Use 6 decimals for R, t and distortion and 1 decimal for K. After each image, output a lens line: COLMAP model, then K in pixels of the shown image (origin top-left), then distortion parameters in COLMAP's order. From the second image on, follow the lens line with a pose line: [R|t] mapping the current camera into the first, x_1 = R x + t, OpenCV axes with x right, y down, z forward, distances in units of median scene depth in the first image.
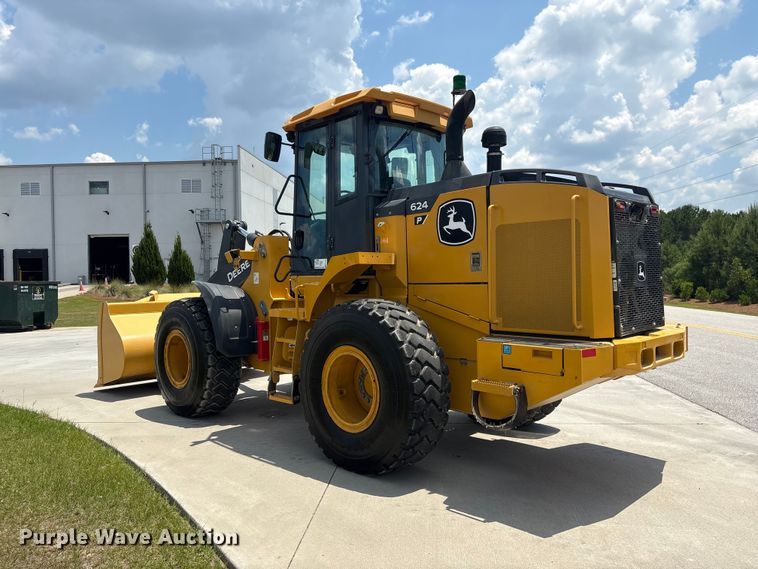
lens RADIAL K [[570.3, 0, 376.5], [0, 570.3, 288.0], [0, 0, 1]] dist [0.076486, -0.098895]
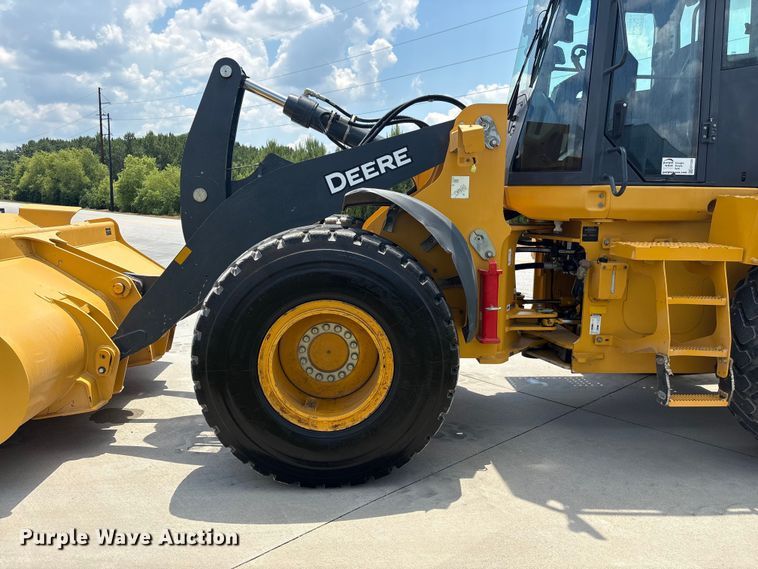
lens RADIAL K [[574.1, 0, 376.3], [0, 574.1, 286.9], [0, 0, 1]] dist [0.056202, -0.079235]
pose [[0.677793, -0.086936, 0.730095, -0.865447], [-0.009286, 0.991894, 0.126731, 0.009334], [-0.735194, -0.092677, 0.671491, 0.925751]]
